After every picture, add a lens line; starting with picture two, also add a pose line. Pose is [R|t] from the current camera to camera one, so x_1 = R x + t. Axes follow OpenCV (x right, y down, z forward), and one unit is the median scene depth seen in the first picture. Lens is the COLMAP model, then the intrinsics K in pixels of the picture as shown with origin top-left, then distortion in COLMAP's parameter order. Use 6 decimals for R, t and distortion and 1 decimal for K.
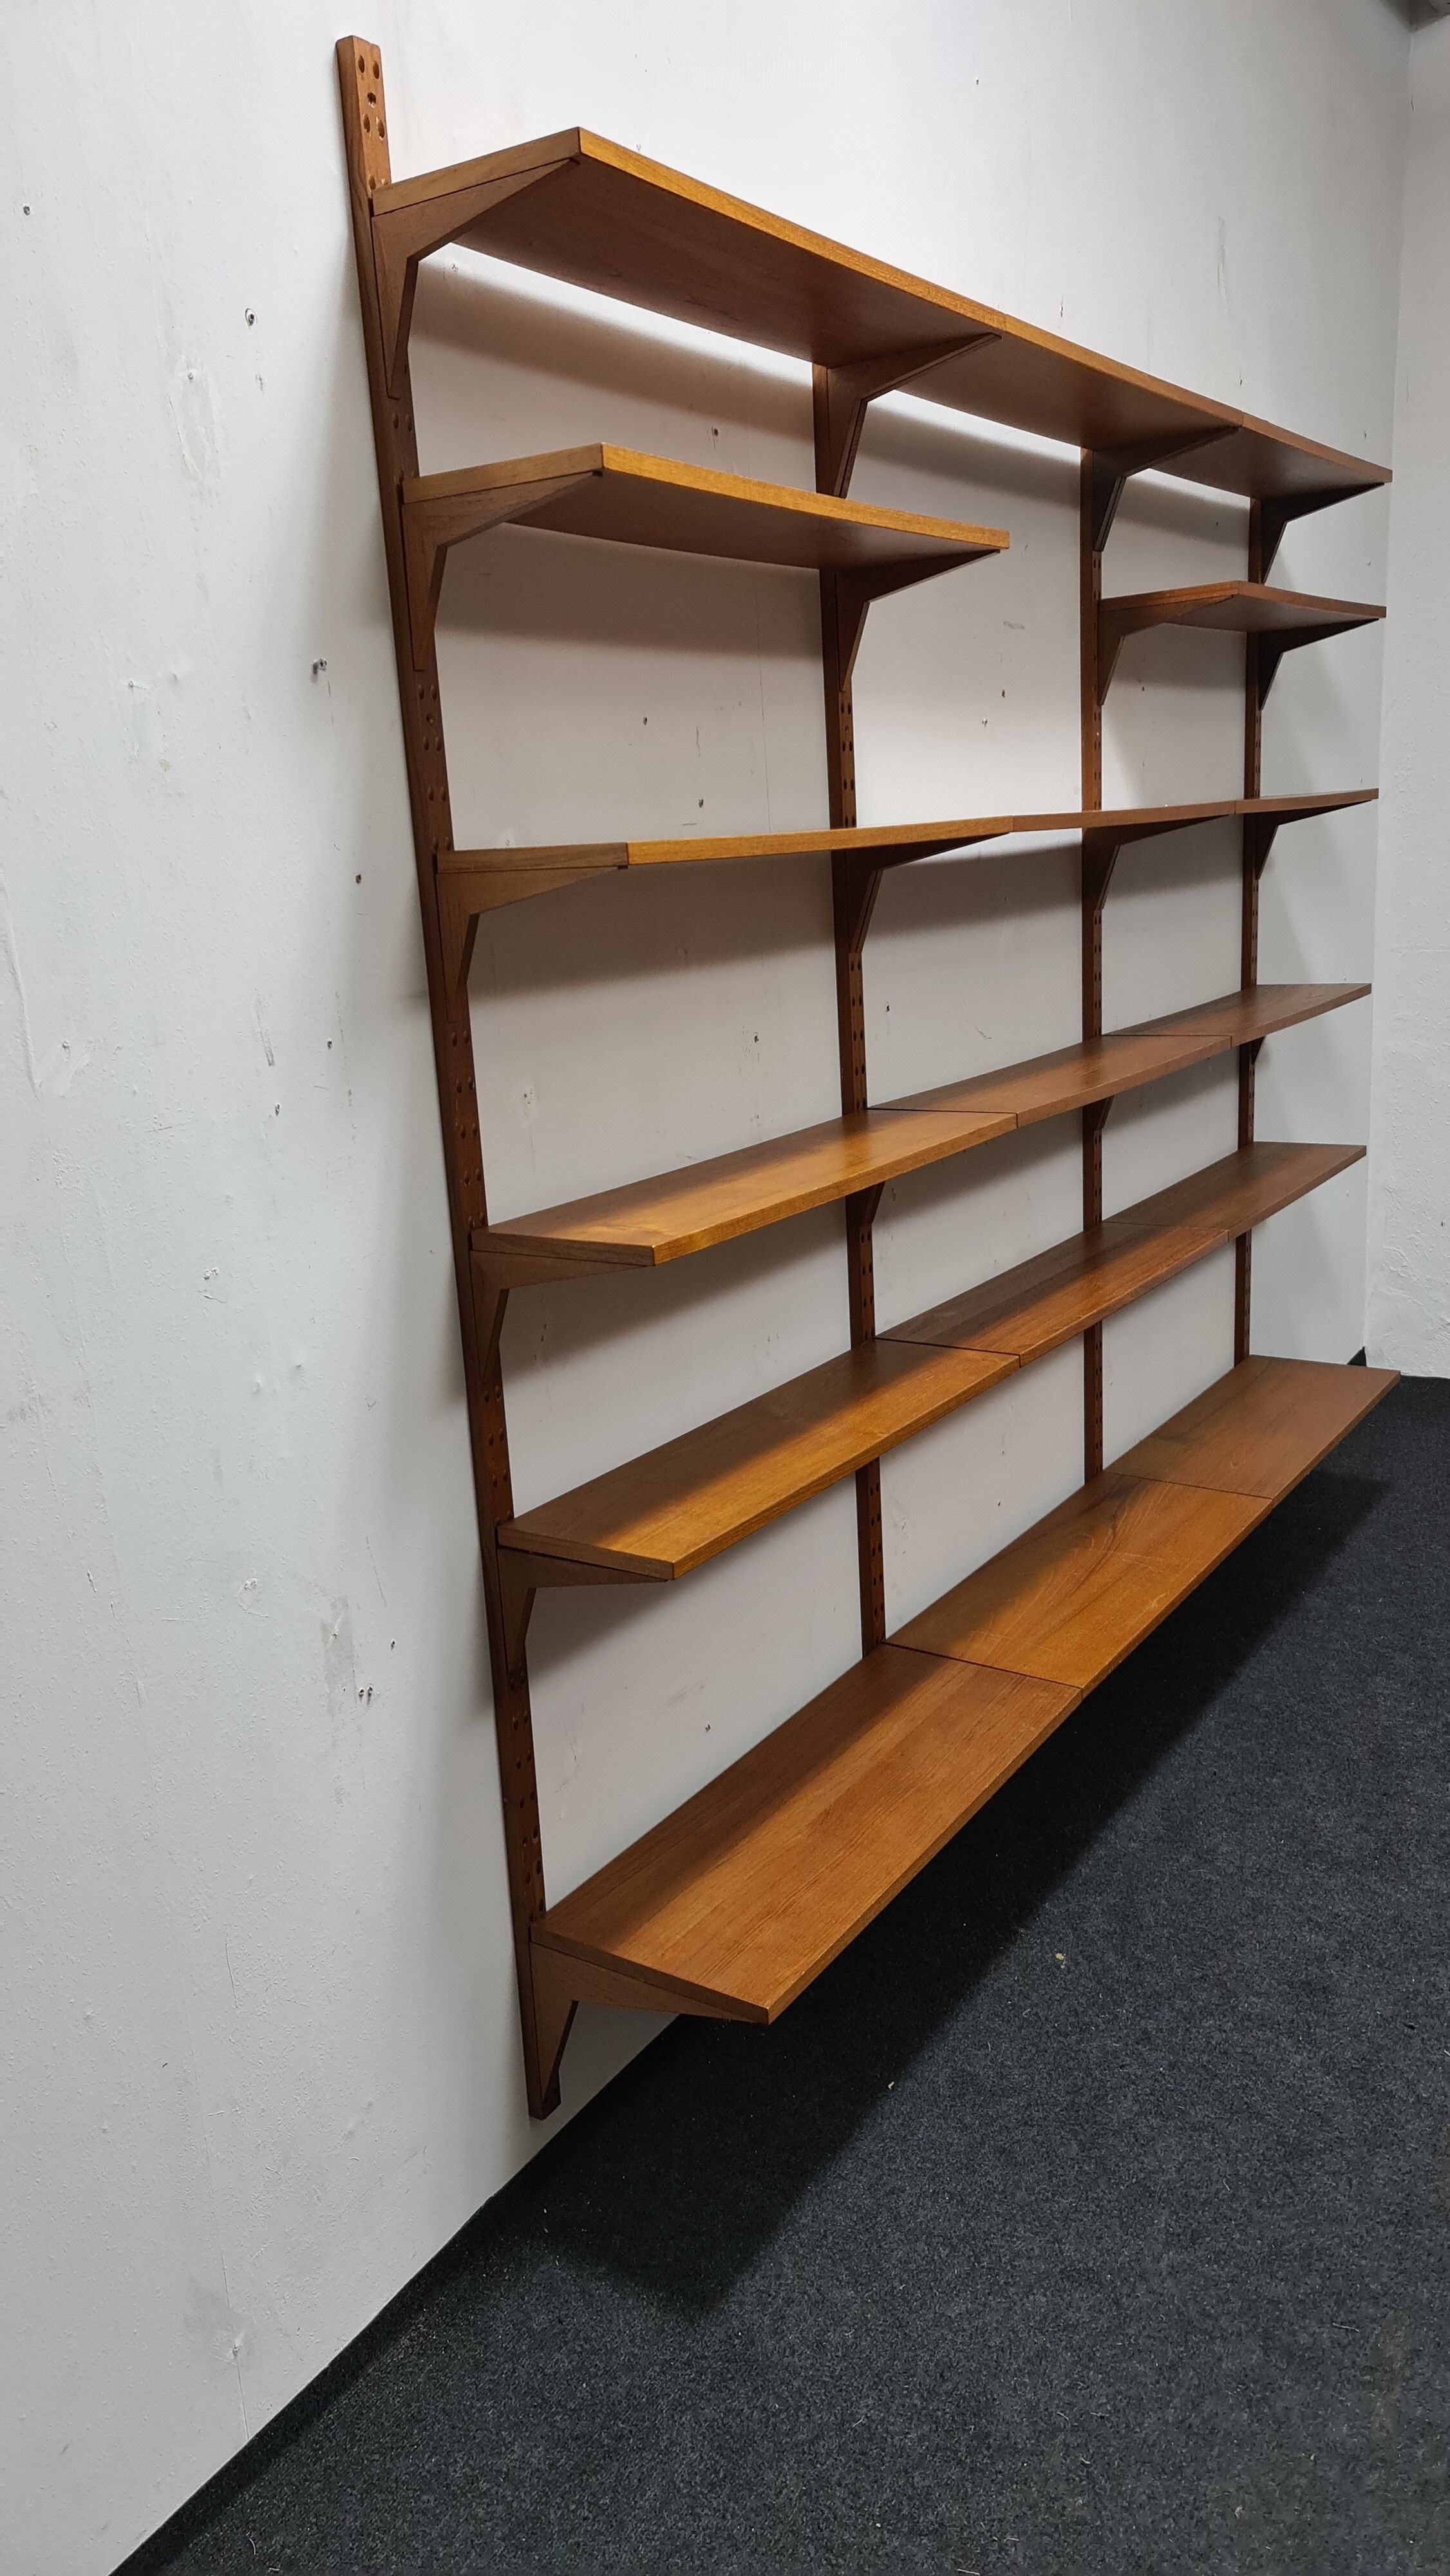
lens RADIAL K [[1878.7, 0, 725.0], [0, 1878.7, 1288.0], [0, 0, 1]] dist [0.085951, -0.099827]
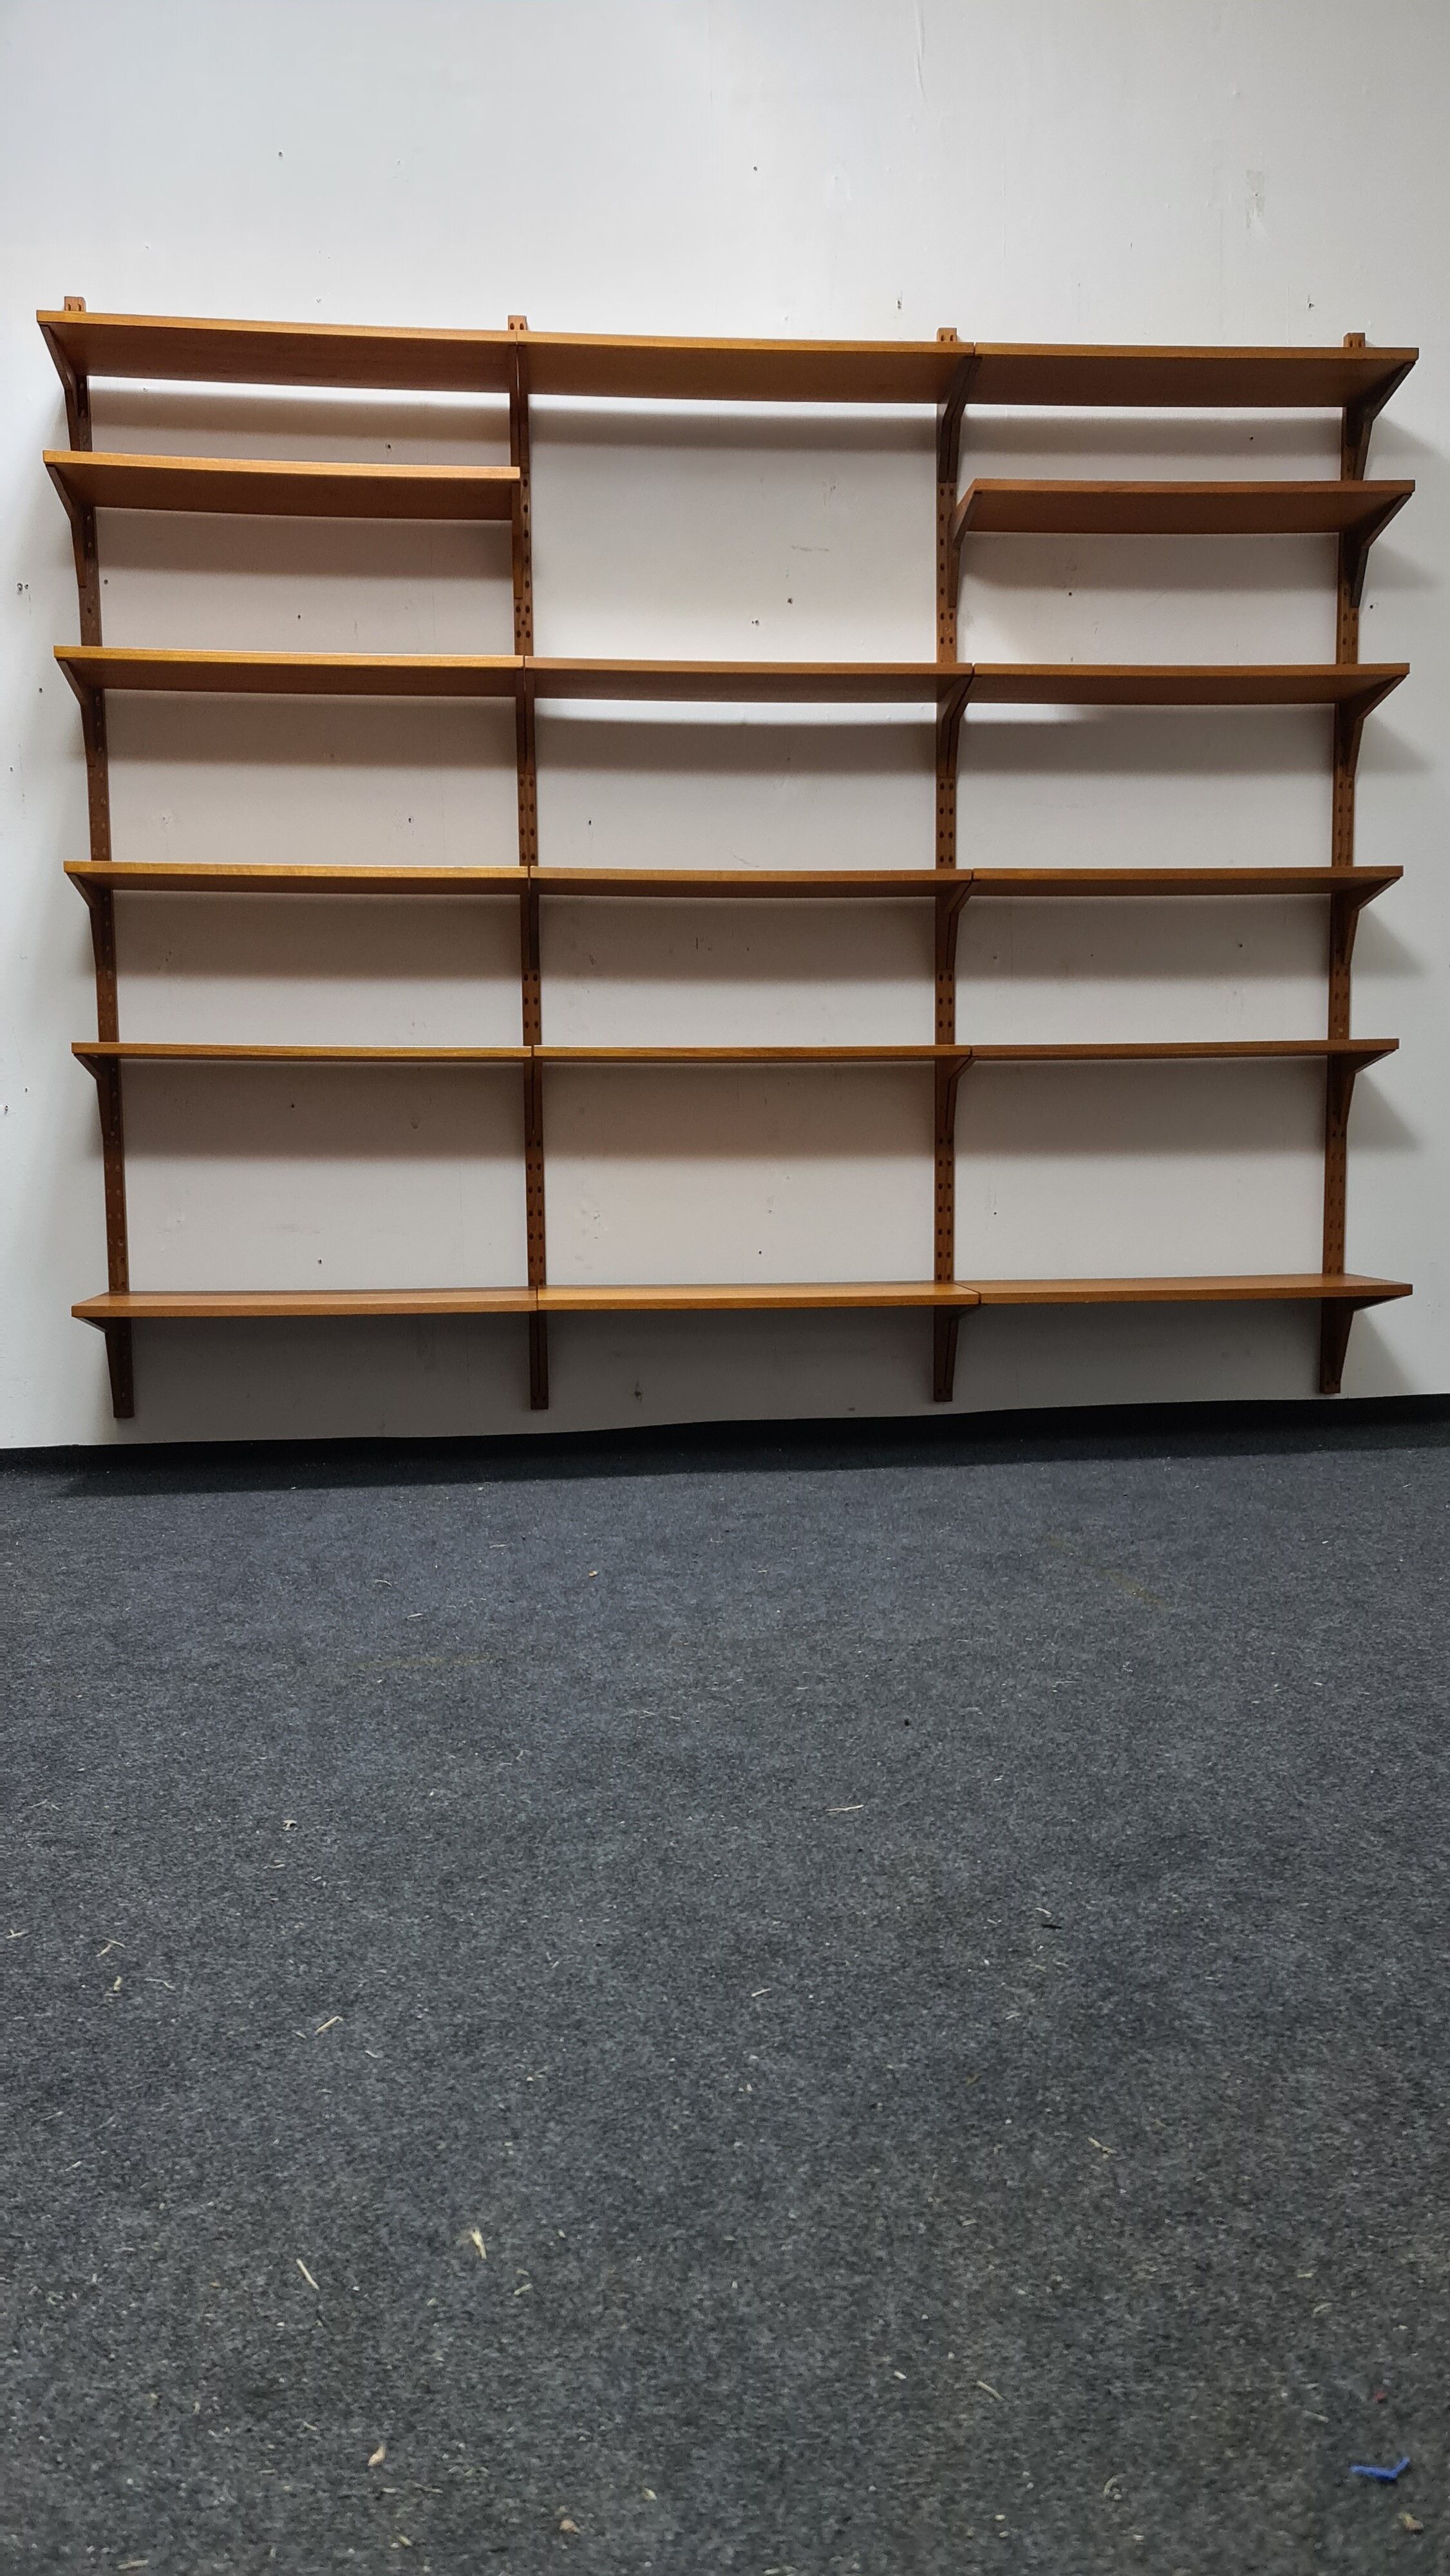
lens RADIAL K [[1878.7, 0, 725.0], [0, 1878.7, 1288.0], [0, 0, 1]] dist [0.085951, -0.099827]
pose [[0.614947, 0.083128, -0.784175, 1.160704], [-0.209482, 0.975919, -0.060821, 0.231597], [0.760235, 0.201672, 0.617552, 0.258665]]
